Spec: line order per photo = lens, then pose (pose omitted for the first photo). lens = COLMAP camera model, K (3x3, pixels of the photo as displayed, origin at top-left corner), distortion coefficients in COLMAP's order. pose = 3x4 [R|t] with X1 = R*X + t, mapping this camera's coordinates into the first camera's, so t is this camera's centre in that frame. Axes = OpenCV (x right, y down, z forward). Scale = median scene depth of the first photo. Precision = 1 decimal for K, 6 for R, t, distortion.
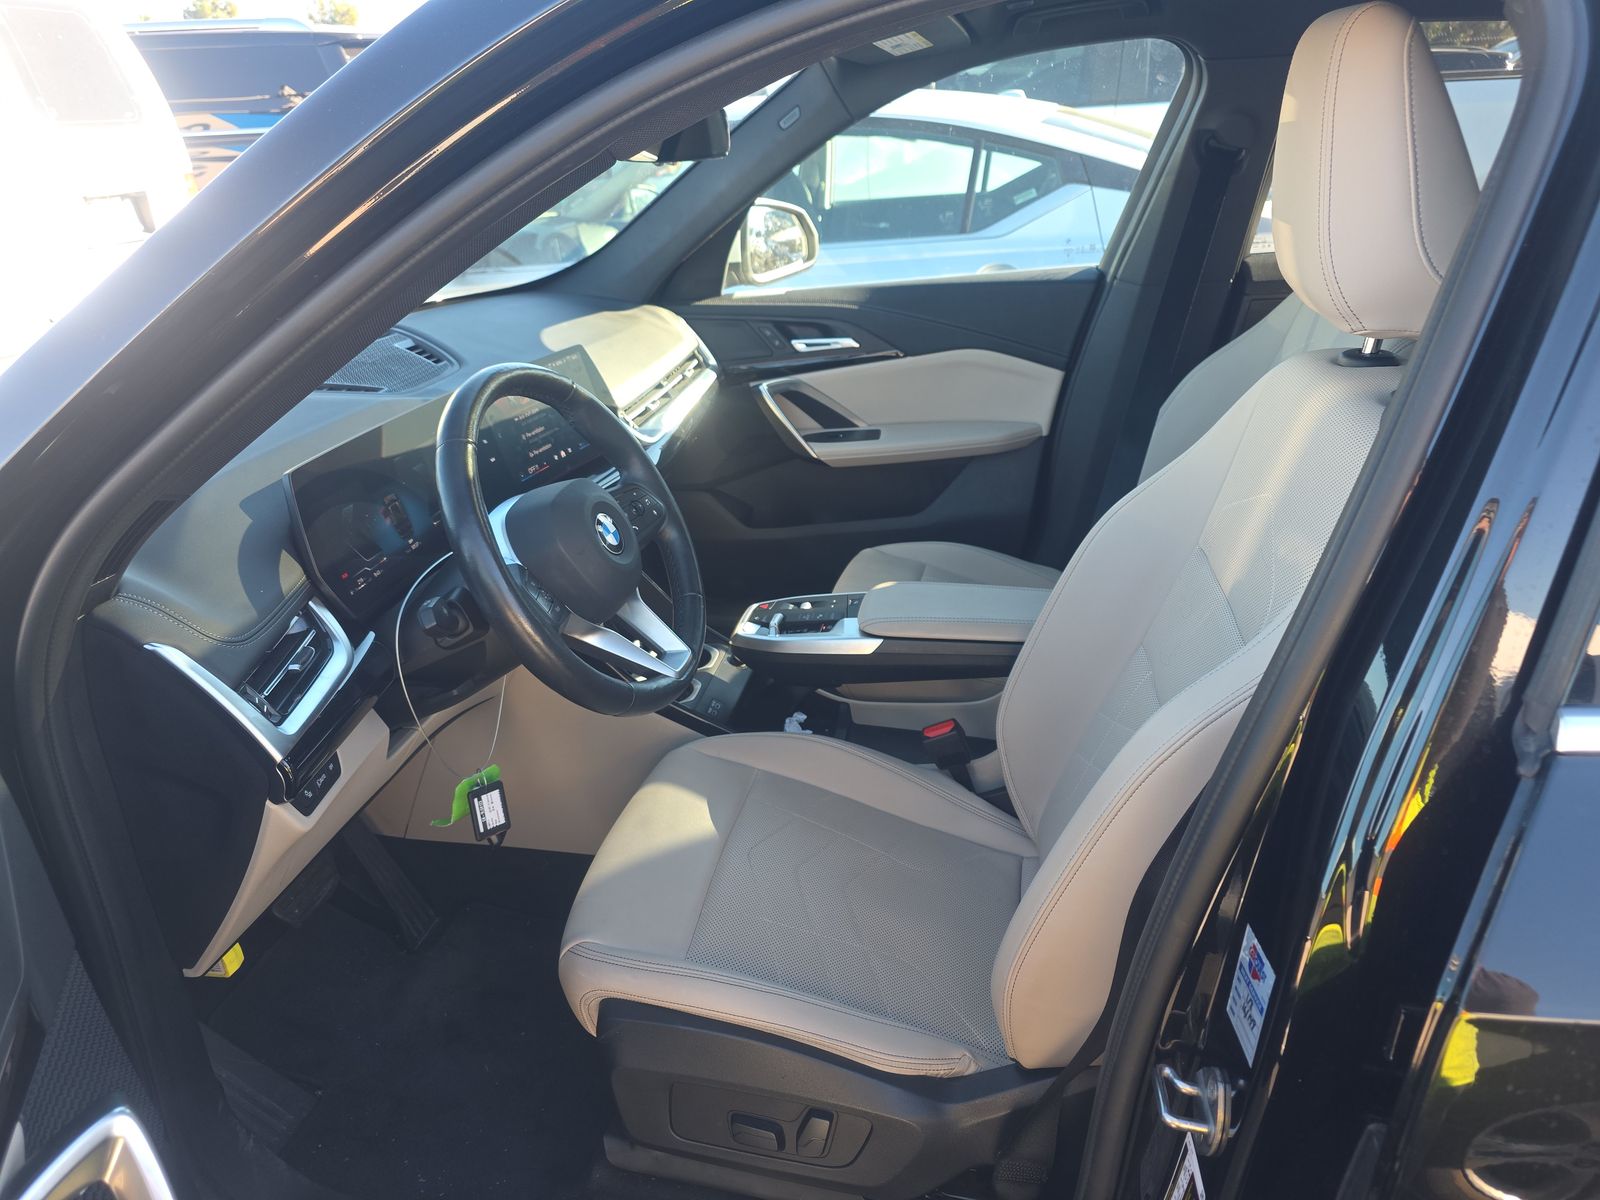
lens RADIAL K [[1107.5, 0, 800.0], [0, 1107.5, 600.0], [0, 0, 1]] dist [0.000040, -0.003343]
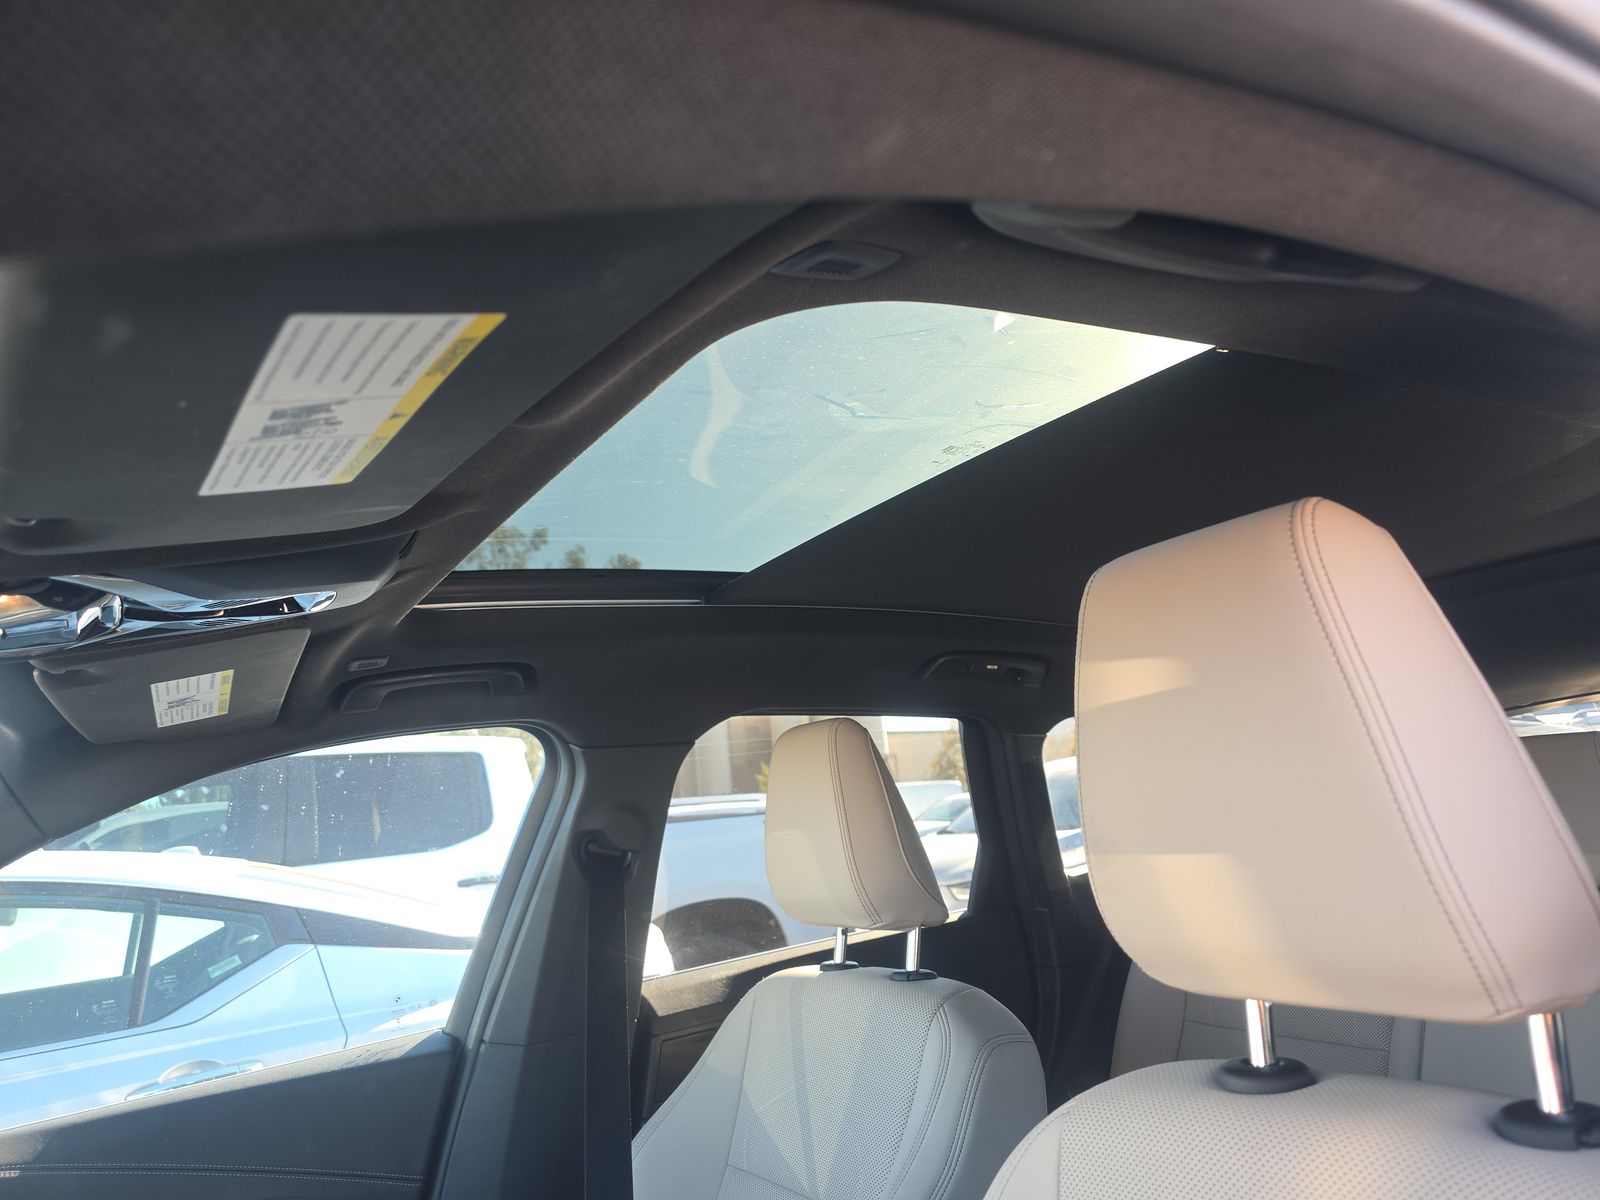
lens RADIAL K [[1107.5, 0, 800.0], [0, 1107.5, 600.0], [0, 0, 1]] dist [0.000040, -0.003343]
pose [[0.747083, 0.106705, 0.656111, -0.030050], [0.322810, 0.804593, -0.498422, -0.064897], [-0.581086, 0.584161, 0.566652, 0.207108]]
